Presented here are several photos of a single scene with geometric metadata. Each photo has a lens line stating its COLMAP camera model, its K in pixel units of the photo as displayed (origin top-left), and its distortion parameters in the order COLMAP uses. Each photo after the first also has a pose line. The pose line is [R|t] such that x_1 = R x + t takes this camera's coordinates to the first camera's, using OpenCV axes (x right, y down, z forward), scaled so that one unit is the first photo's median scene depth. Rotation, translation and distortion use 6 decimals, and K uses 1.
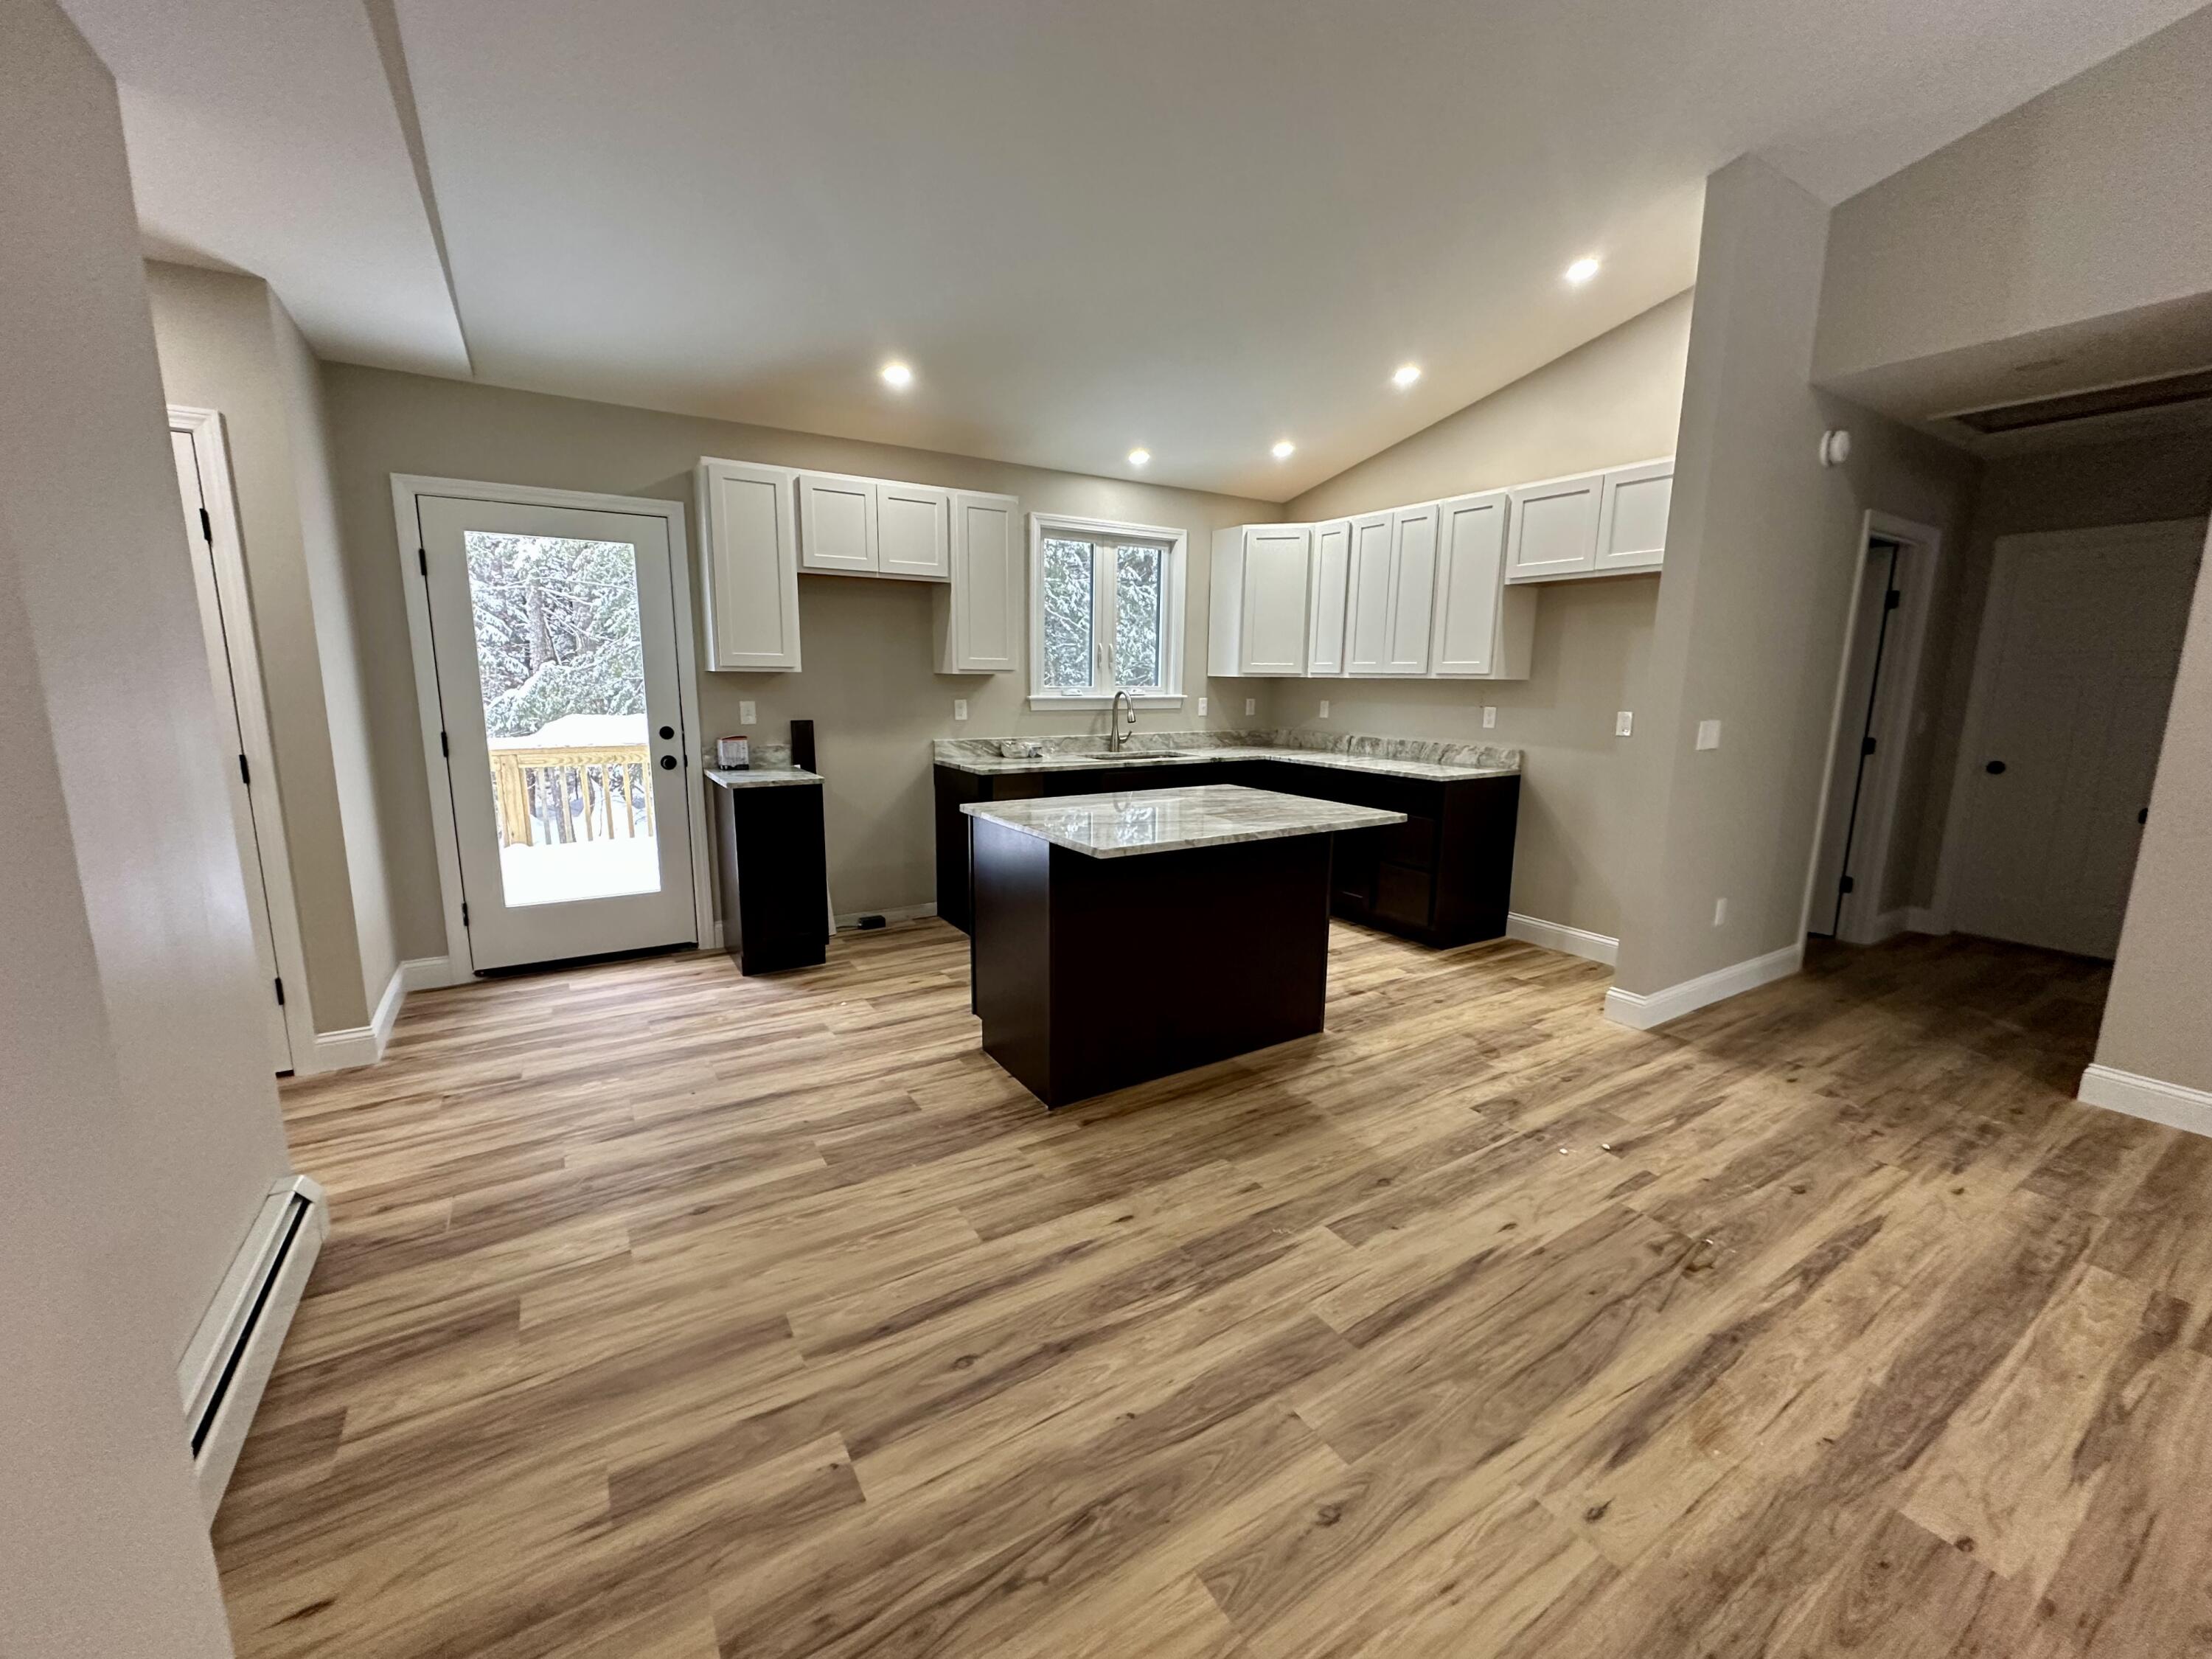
lens RADIAL K [[880.7, 0, 1107.2], [0, 880.7, 829.1], [0, 0, 1]] dist [-0.001370, 0.000118]
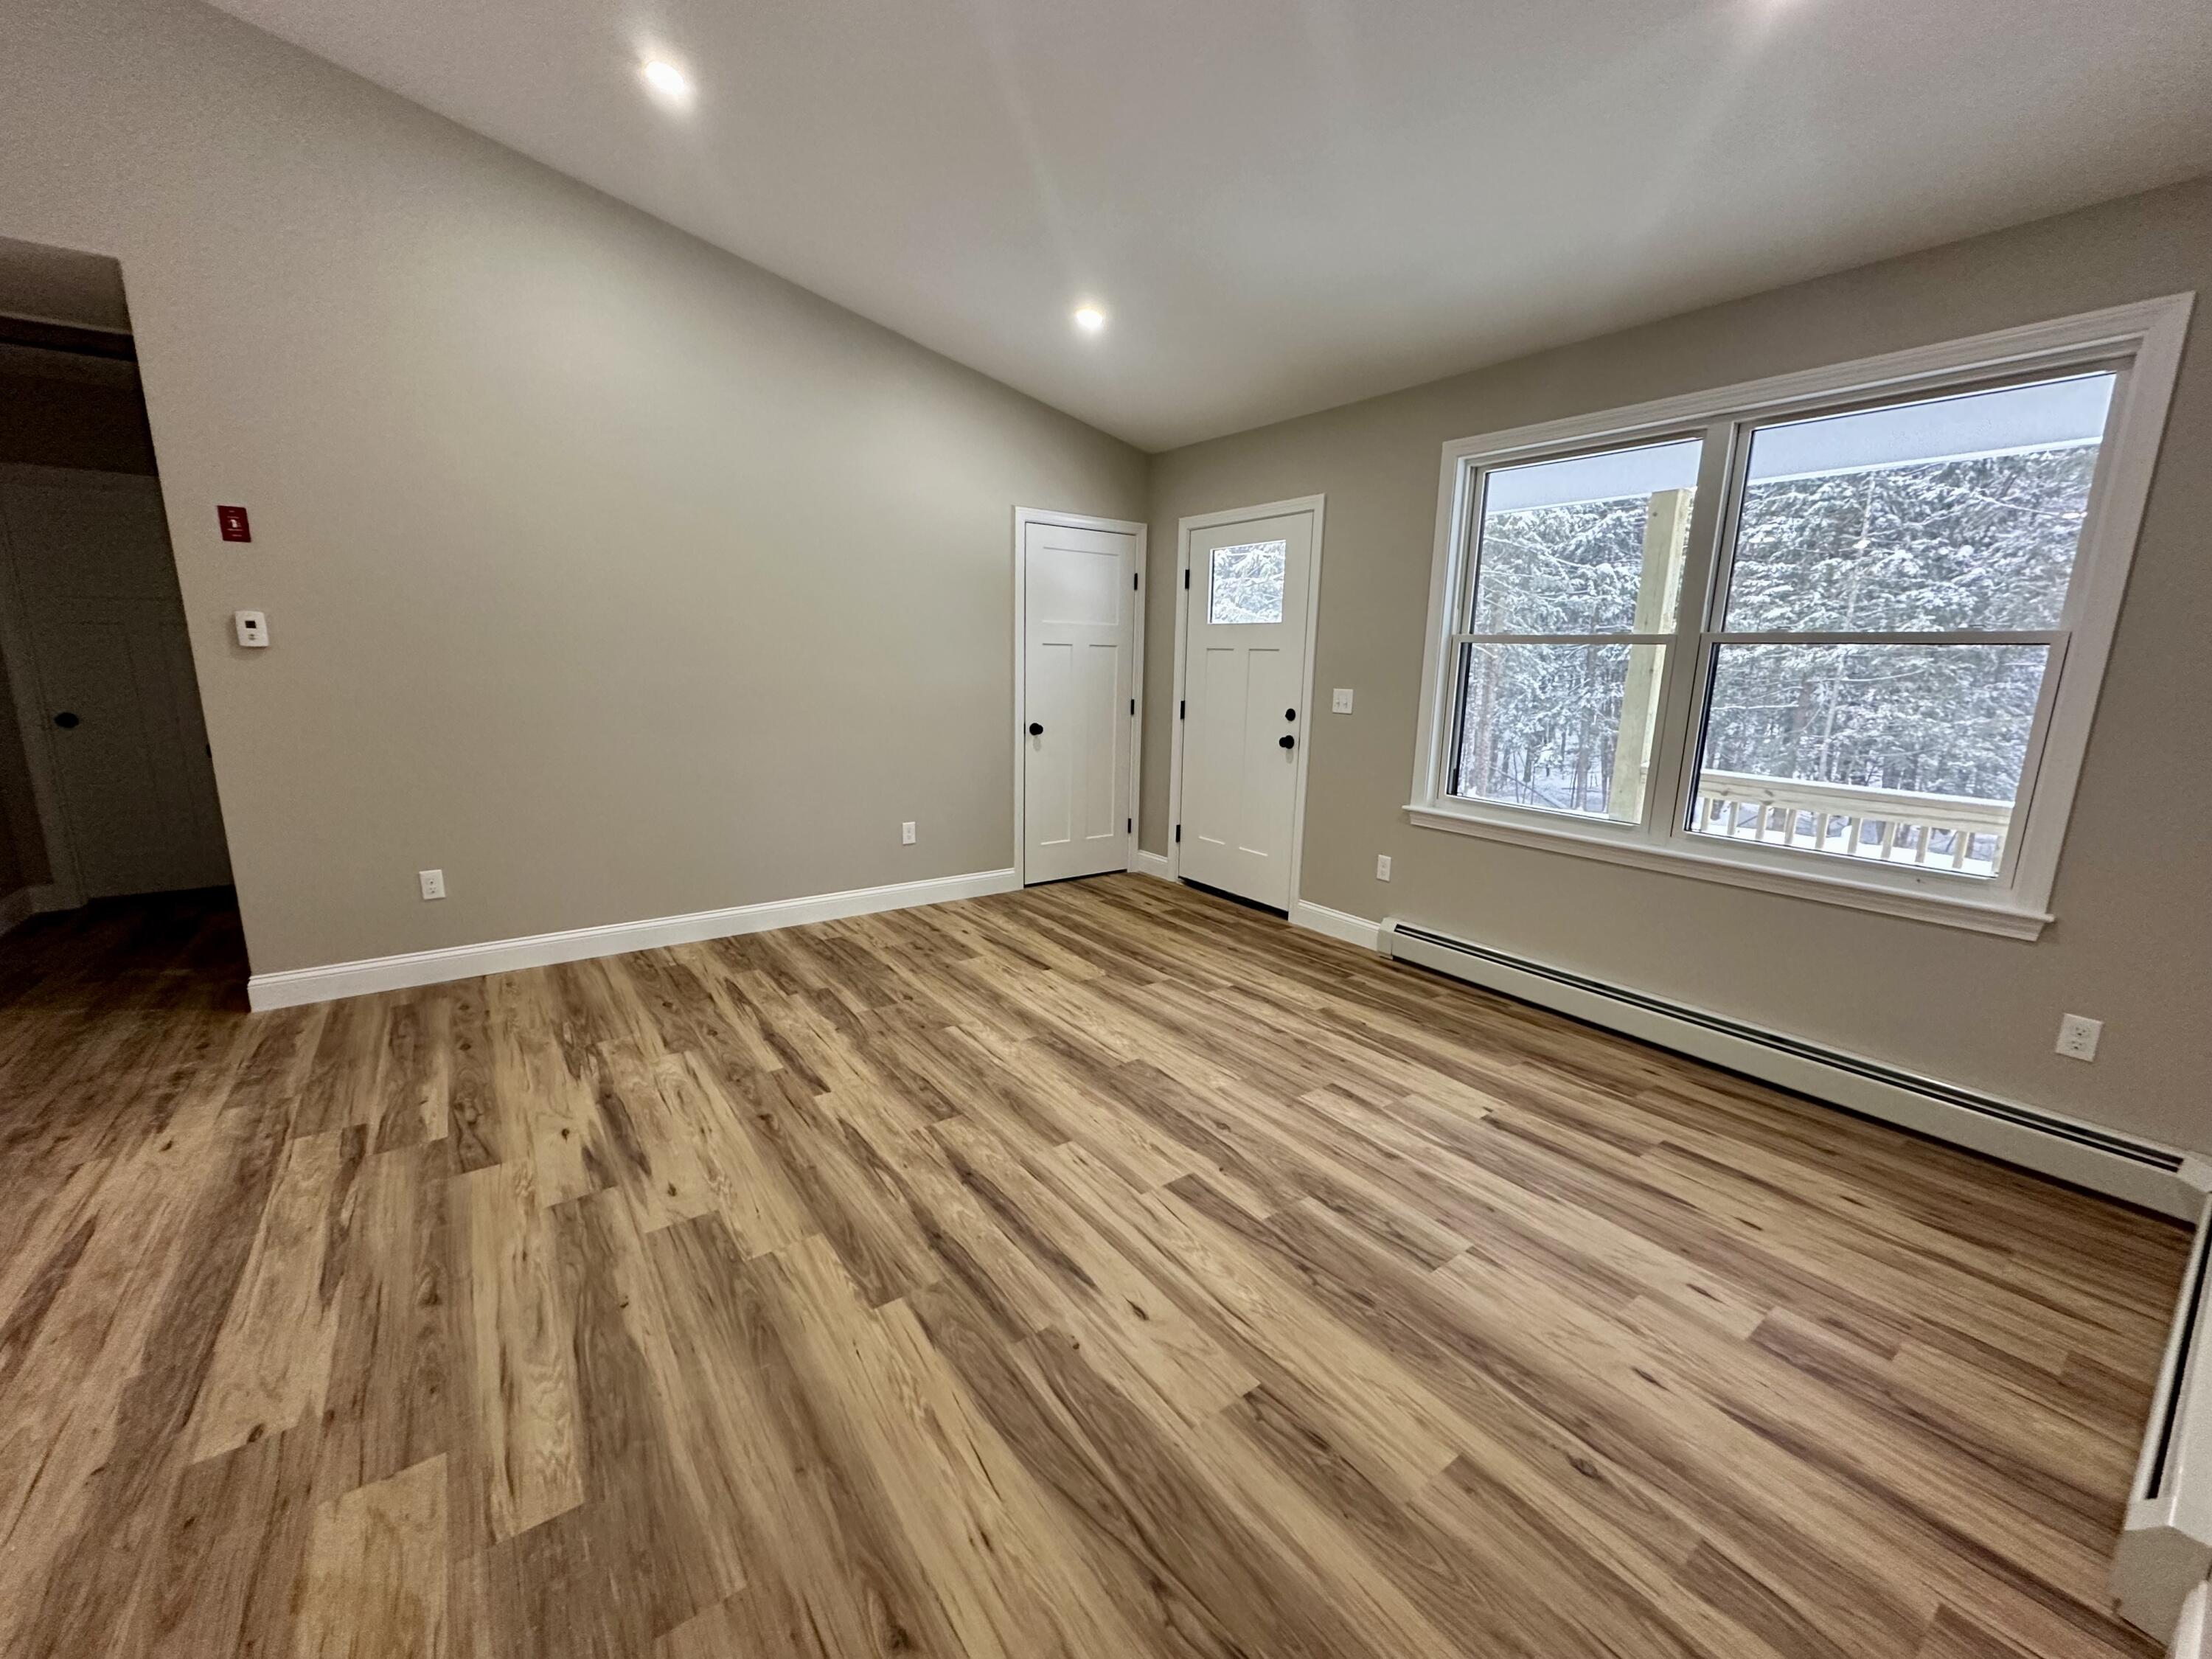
lens RADIAL K [[880.7, 0, 1105.2], [0, 880.7, 831.3], [0, 0, 1]] dist [-0.001370, 0.000118]
pose [[-0.068298, -0.208625, 0.975608, 0.002957], [0.150512, 0.964544, 0.216796, 0.009676], [-0.986246, 0.161647, -0.034476, -0.043657]]
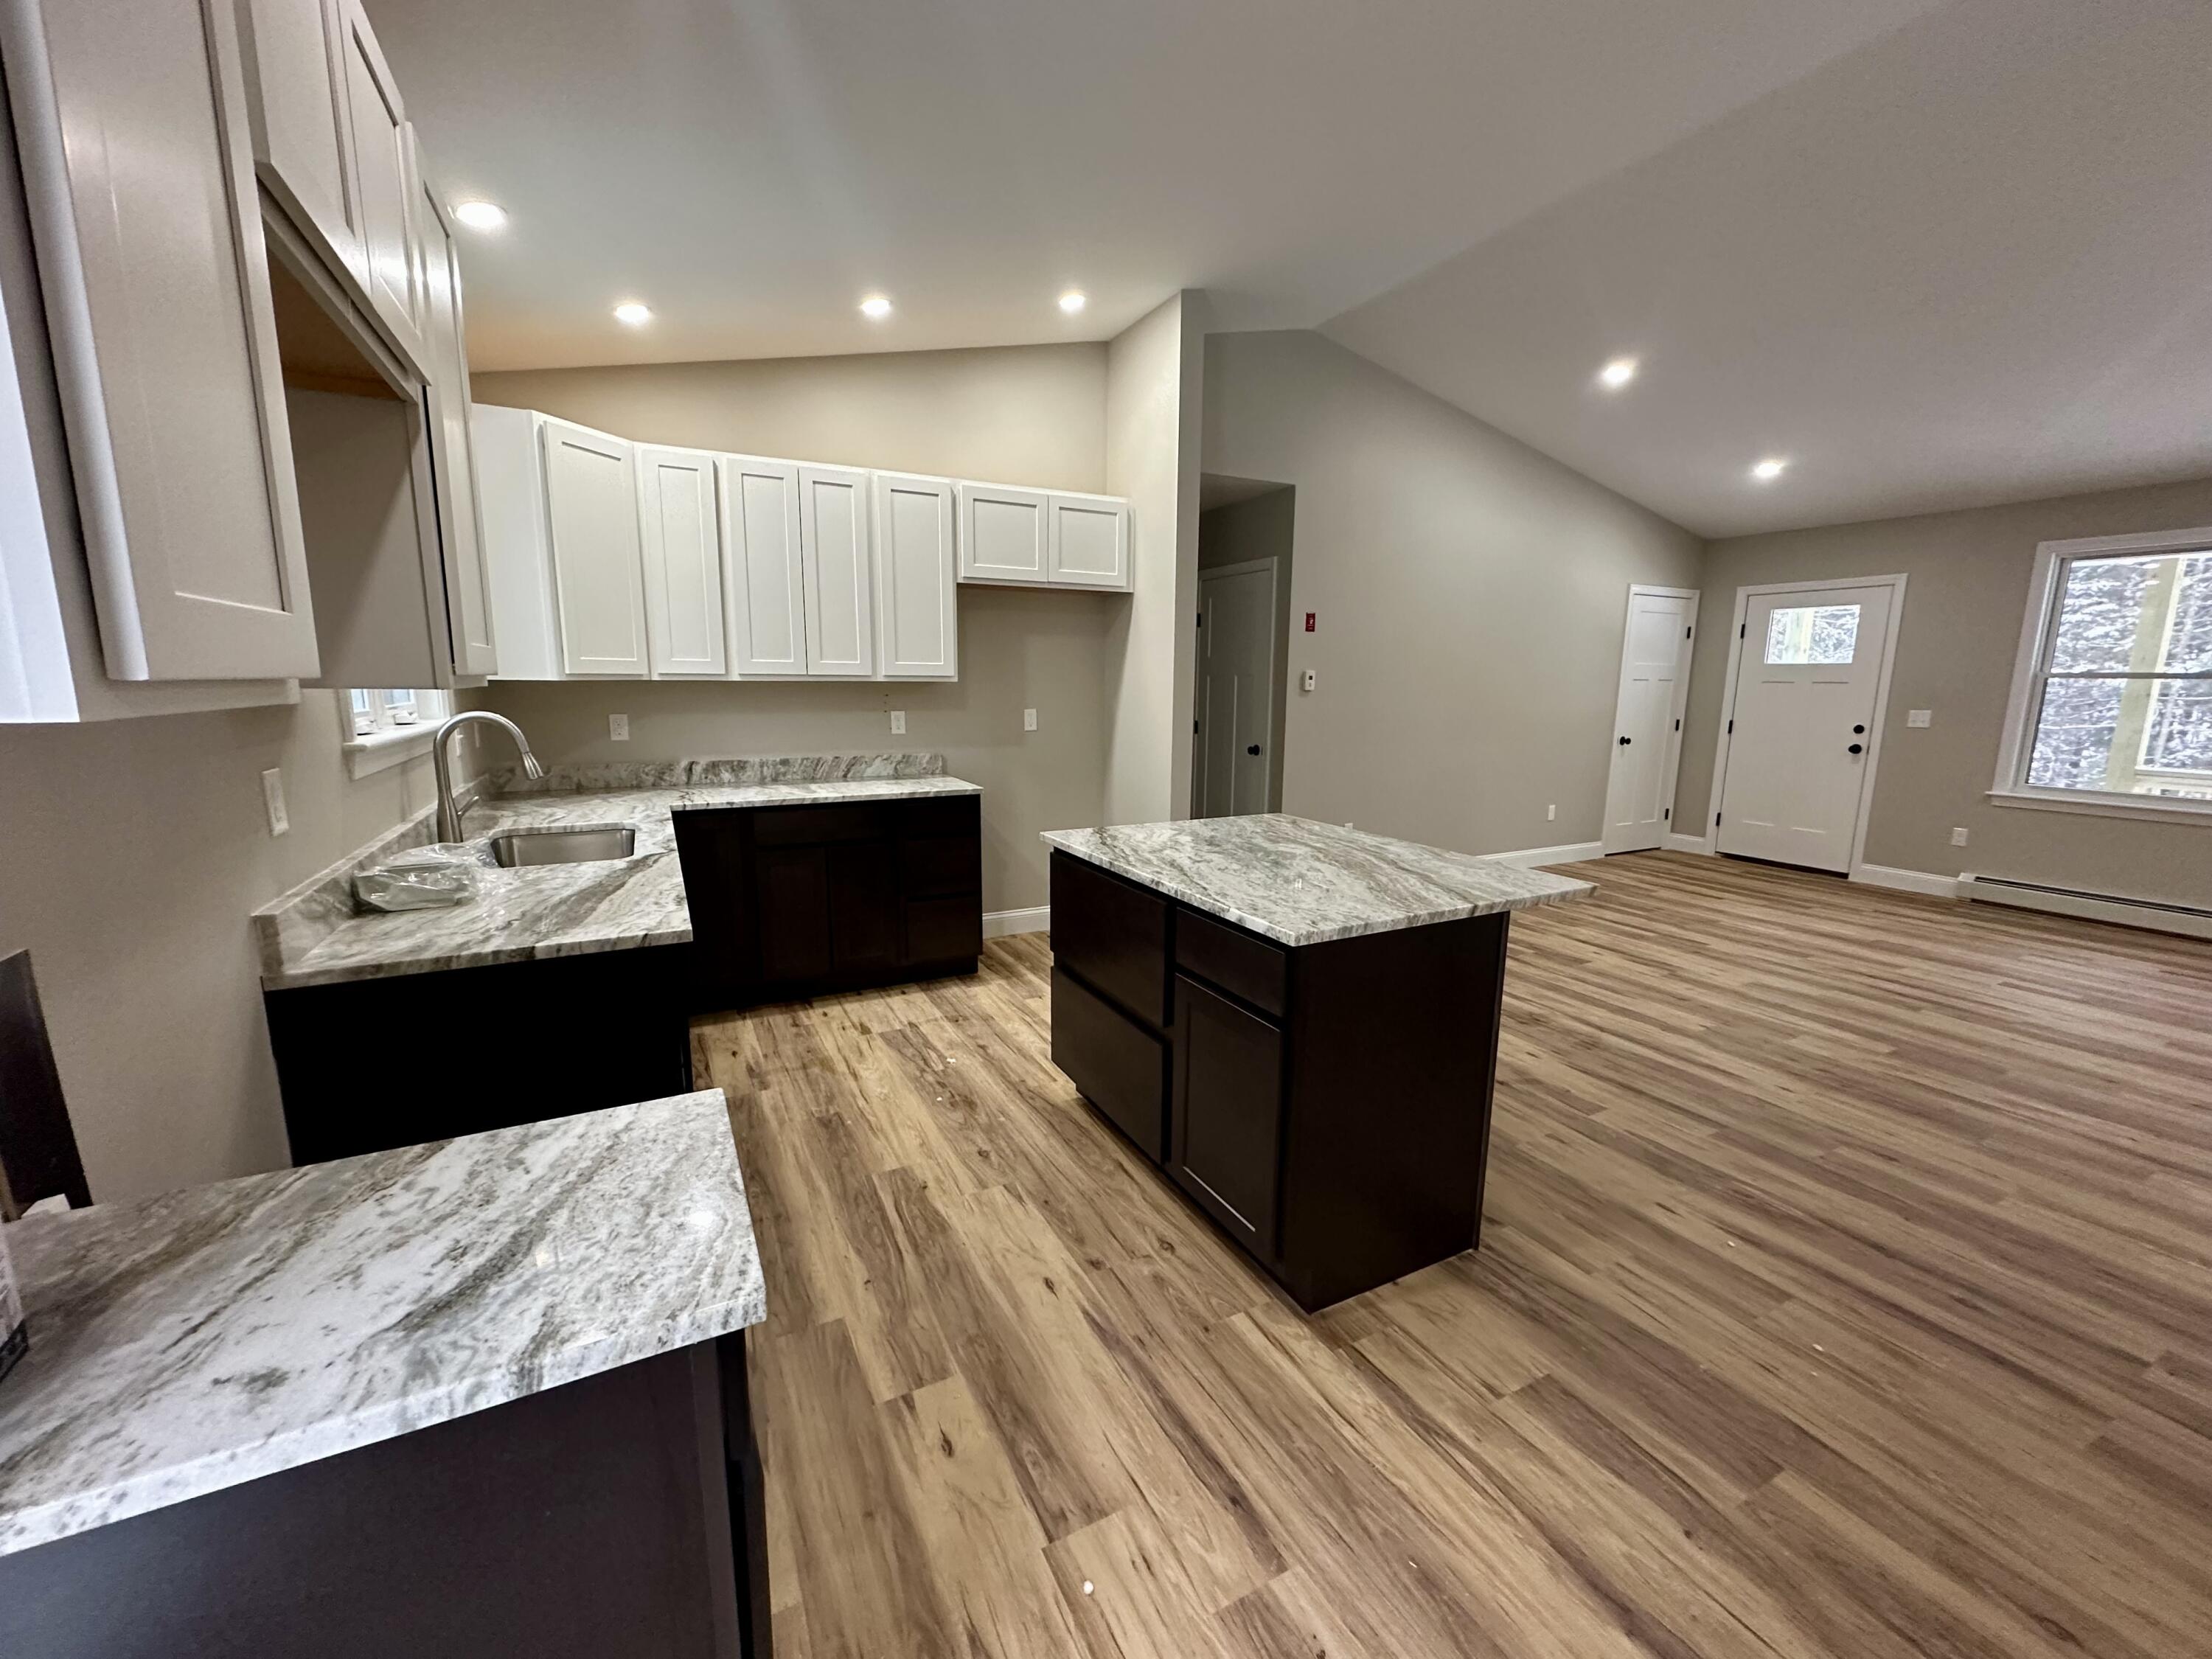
lens RADIAL K [[880.7, 0, 1105.7], [0, 880.7, 831.1], [0, 0, 1]] dist [-0.001370, 0.000118]
pose [[0.082569, -0.182092, 0.979809, -0.625252], [0.163719, 0.972287, 0.166897, -0.178805], [-0.983045, 0.146633, 0.110093, 0.934738]]
